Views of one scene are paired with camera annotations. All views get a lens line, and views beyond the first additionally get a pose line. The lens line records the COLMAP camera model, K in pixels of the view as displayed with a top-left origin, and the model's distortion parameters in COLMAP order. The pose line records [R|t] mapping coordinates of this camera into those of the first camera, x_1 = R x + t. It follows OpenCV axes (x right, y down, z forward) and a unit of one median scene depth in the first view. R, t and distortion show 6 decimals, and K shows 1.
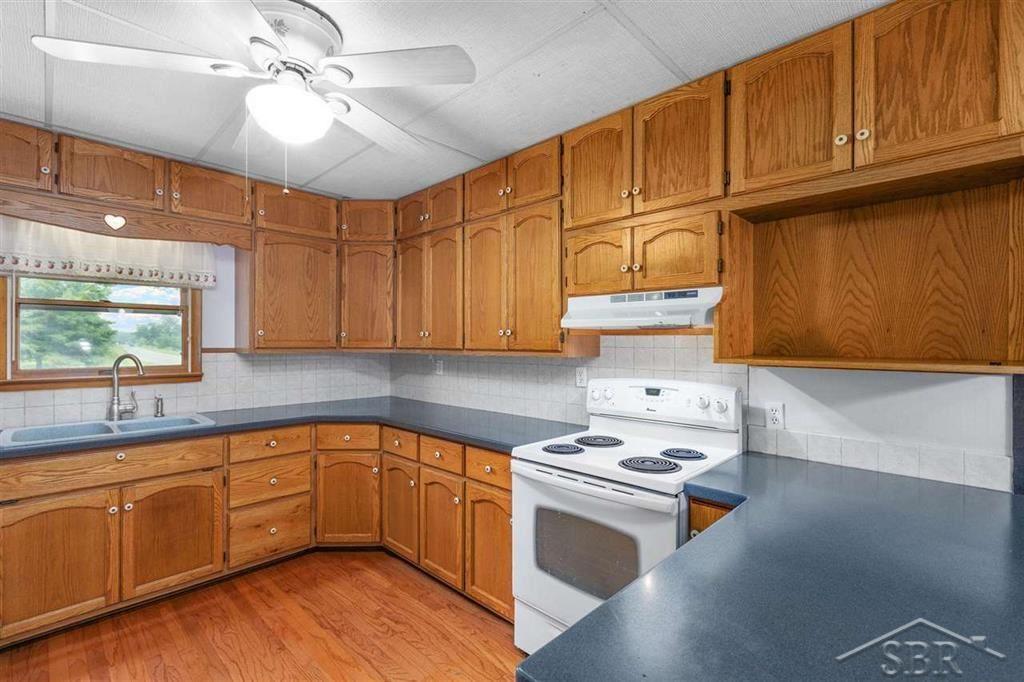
lens RADIAL K [[460.3, 0, 508.2], [0, 460.3, 343.4], [0, 0, 1]] dist [-0.002582, -0.000254]
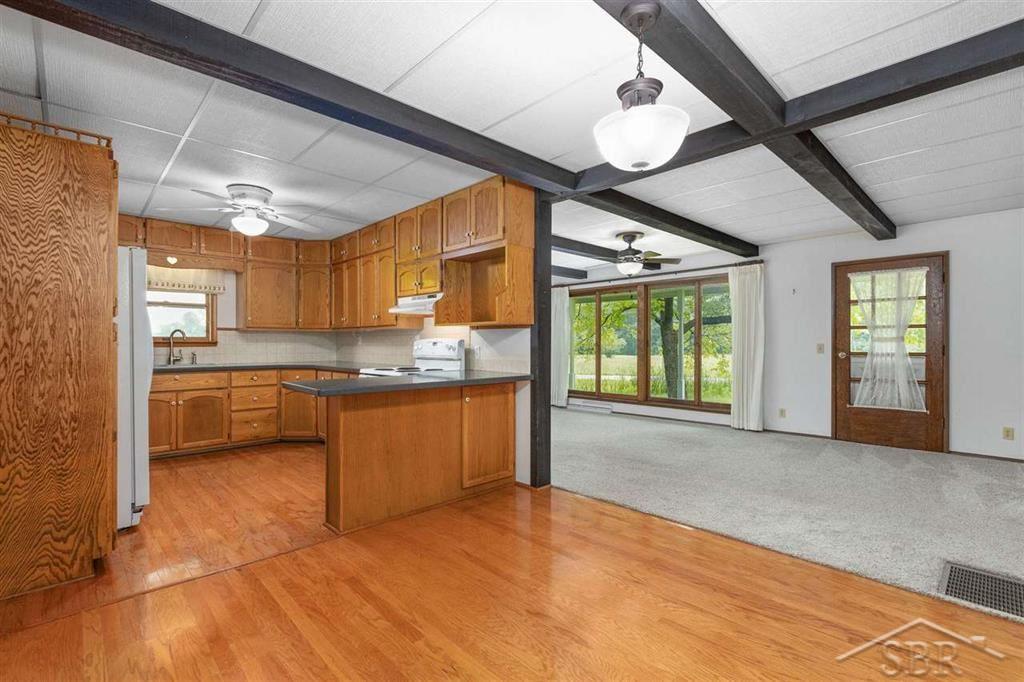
lens RADIAL K [[460.3, 0, 515.6], [0, 460.3, 340.8], [0, 0, 1]] dist [-0.002582, -0.000254]
pose [[0.999787, -0.005157, -0.019978, 0.588875], [0.005089, 0.999981, -0.003445, 0.082461], [0.019996, 0.003343, 0.999794, -0.849268]]
